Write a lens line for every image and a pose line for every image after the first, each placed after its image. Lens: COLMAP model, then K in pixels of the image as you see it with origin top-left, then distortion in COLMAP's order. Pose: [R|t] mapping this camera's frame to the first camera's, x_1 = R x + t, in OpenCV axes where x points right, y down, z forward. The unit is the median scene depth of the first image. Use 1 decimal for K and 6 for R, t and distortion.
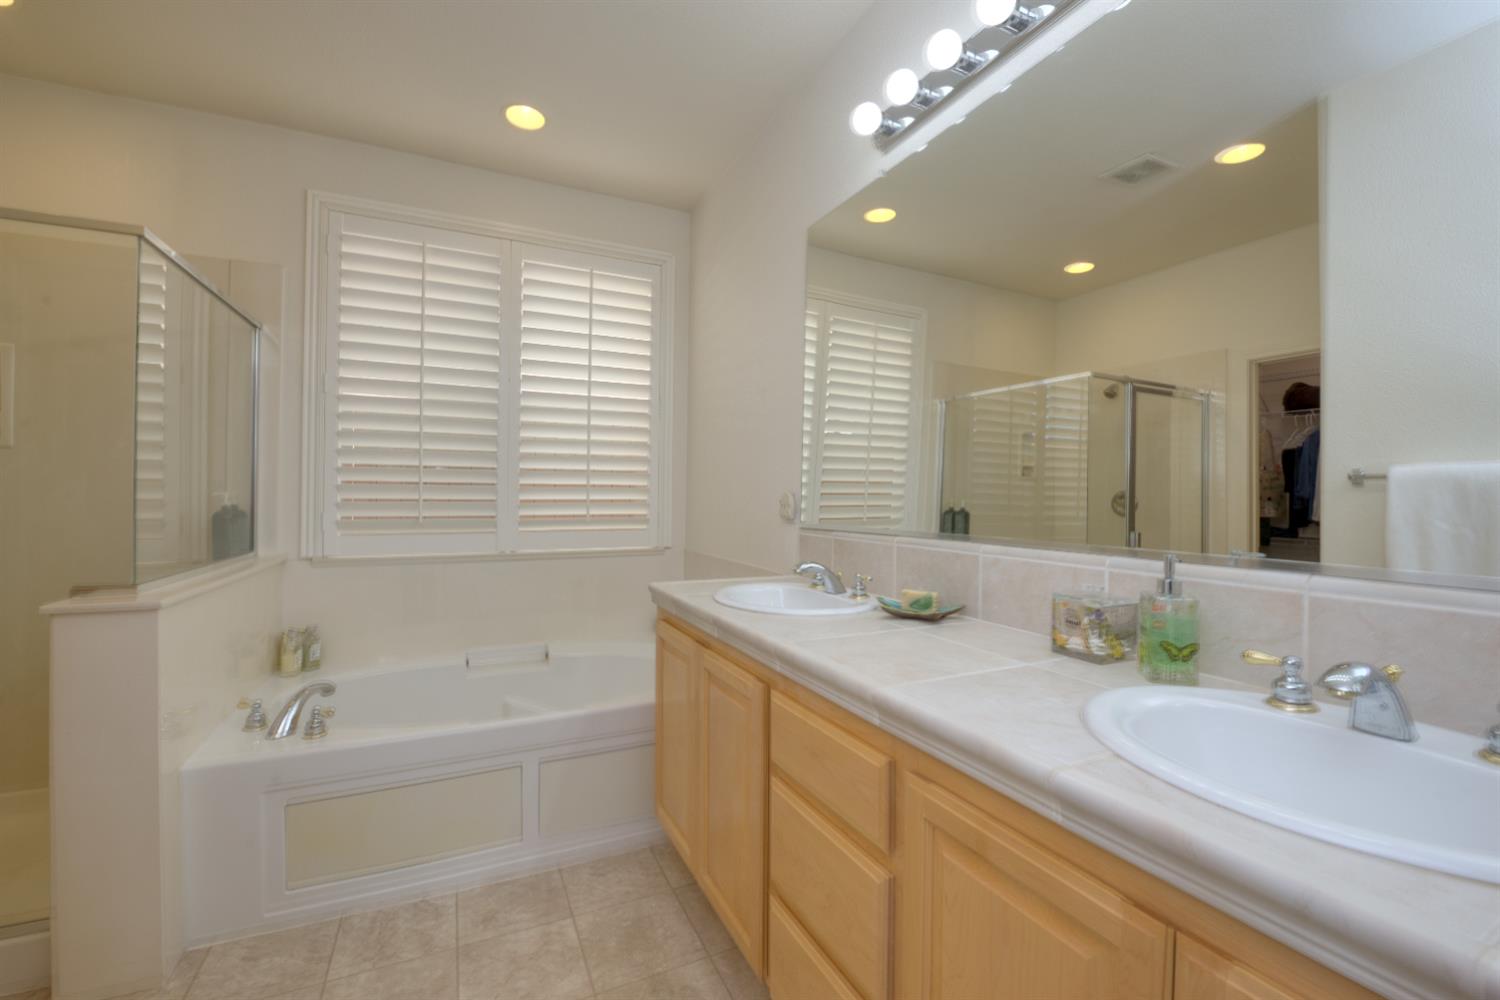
lens RADIAL K [[612.4, 0, 746.3], [0, 612.4, 487.3], [0, 0, 1]] dist [-0.019647, -0.000041]
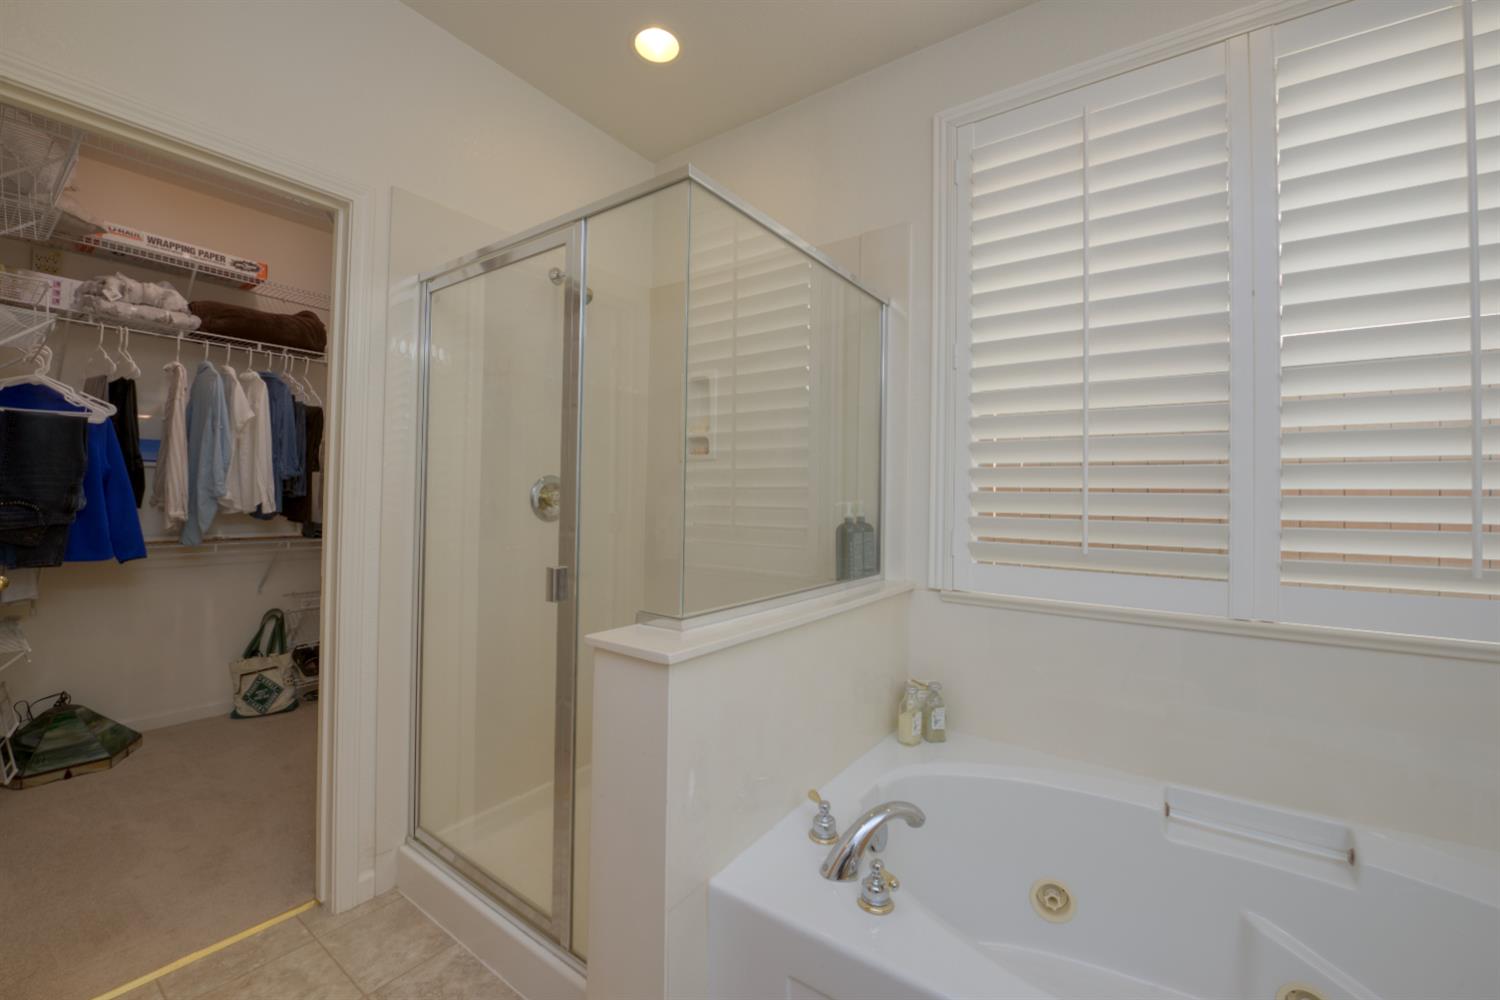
lens RADIAL K [[602.9, 0, 744.5], [0, 602.9, 487.6], [0, 0, 1]] dist [-0.019146, -0.000473]
pose [[0.481020, -0.012113, -0.876626, -0.178884], [-0.001084, 0.999896, -0.014412, 0.000633], [0.876709, 0.007883, 0.480957, 0.432764]]
